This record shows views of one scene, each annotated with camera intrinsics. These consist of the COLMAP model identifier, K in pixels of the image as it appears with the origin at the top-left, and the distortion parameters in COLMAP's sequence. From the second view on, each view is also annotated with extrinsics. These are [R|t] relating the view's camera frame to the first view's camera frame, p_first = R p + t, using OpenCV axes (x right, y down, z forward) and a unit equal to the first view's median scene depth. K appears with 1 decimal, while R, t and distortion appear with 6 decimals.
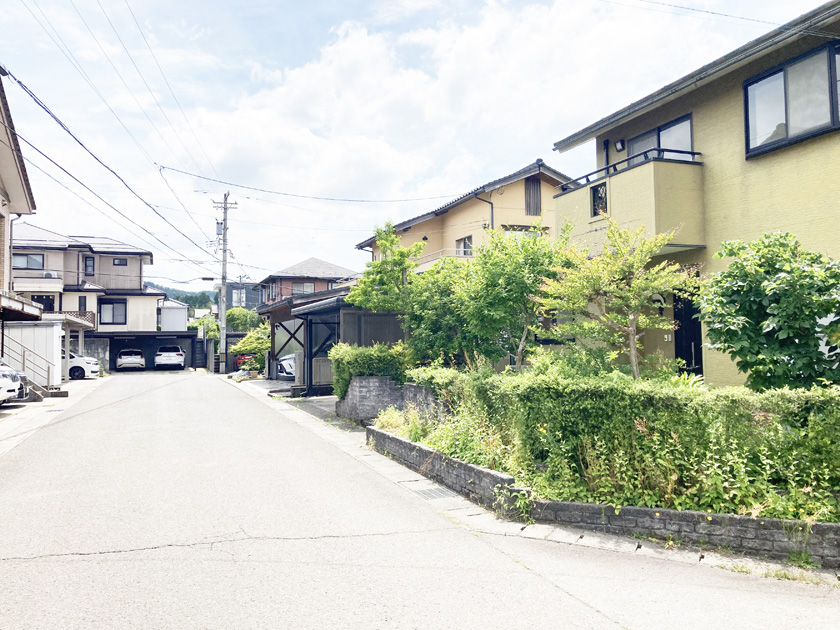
lens RADIAL K [[690.7, 0, 423.1], [0, 690.7, 308.7], [0, 0, 1]] dist [0.043431, -0.045518]
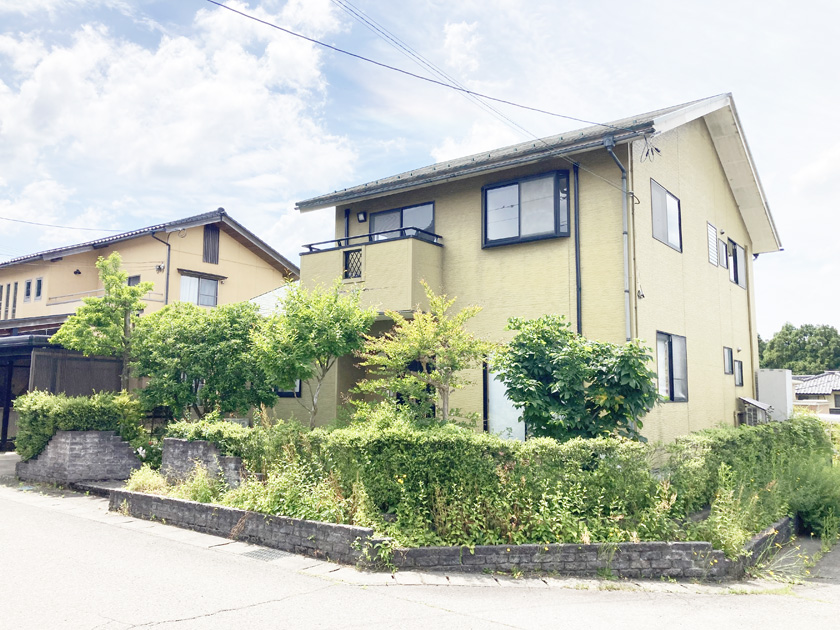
lens RADIAL K [[690.7, 0, 412.9], [0, 690.7, 306.5], [0, 0, 1]] dist [0.043431, -0.045518]
pose [[0.840352, 0.091454, 0.534270, -0.343506], [-0.049831, 0.994524, -0.091860, 0.004778], [-0.539746, 0.050572, 0.840308, 0.069160]]
